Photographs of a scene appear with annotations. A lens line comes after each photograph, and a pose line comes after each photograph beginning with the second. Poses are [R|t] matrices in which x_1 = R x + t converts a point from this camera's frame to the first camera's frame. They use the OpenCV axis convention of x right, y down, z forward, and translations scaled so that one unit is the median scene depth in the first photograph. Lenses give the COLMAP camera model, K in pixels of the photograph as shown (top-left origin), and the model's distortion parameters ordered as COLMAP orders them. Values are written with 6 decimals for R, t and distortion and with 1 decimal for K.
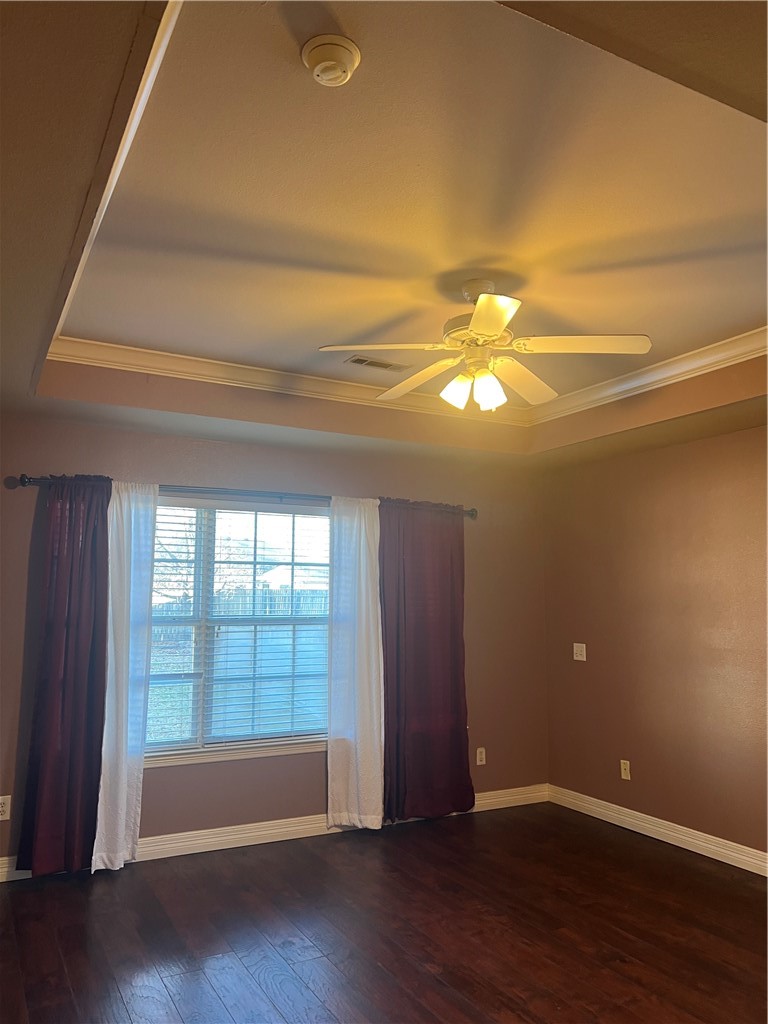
lens RADIAL K [[771.0, 0, 375.2], [0, 771.0, 510.9], [0, 0, 1]] dist [0.078016, -0.079894]
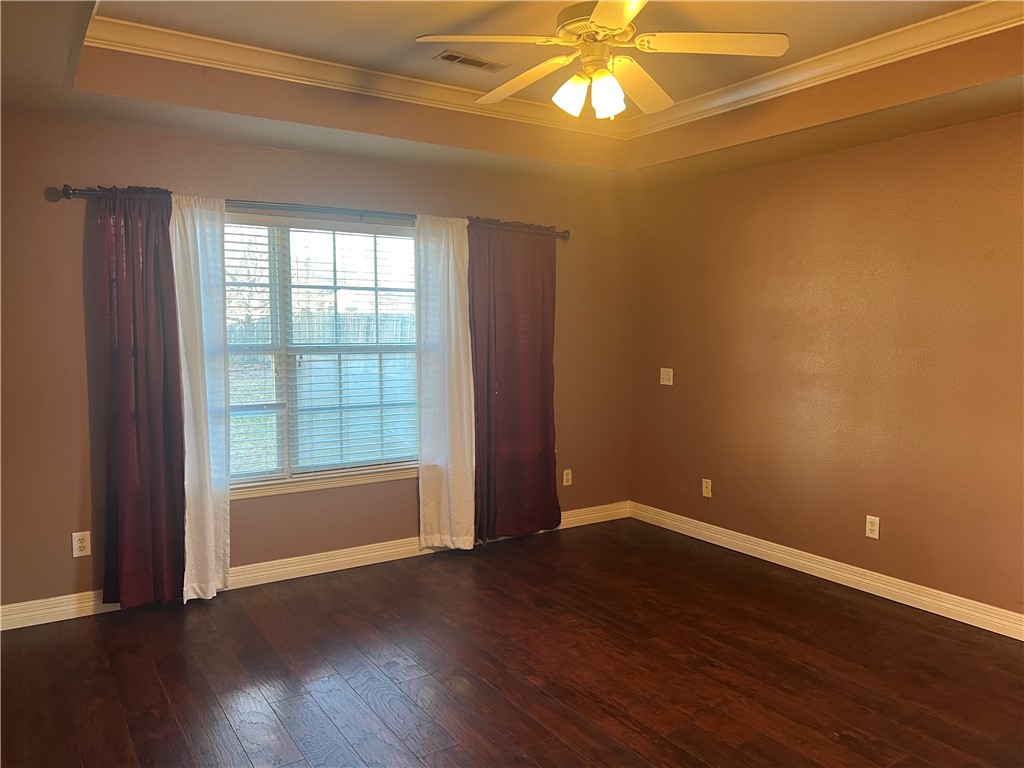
lens RADIAL K [[771.0, 0, 512.0], [0, 771.0, 384.0], [0, 0, 1]] dist [0.078016, -0.079894]
pose [[0.995738, -0.010284, 0.091651, -0.035216], [-0.007927, 0.980544, 0.196139, -0.004023], [-0.091884, -0.196029, 0.976284, 0.051772]]
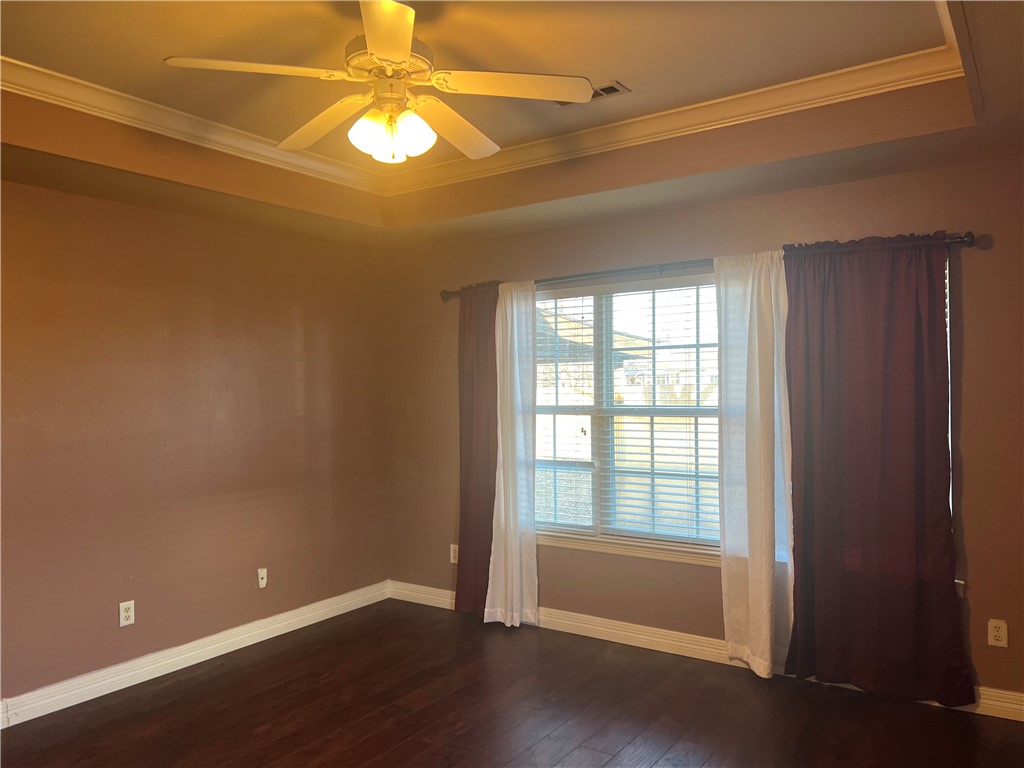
lens RADIAL K [[771.0, 0, 512.0], [0, 771.0, 384.0], [0, 0, 1]] dist [0.078016, -0.079894]
pose [[0.462924, -0.018448, -0.886206, 0.639350], [0.121433, 0.991677, 0.042789, 0.058076], [0.878041, -0.127423, 0.461311, 0.498234]]
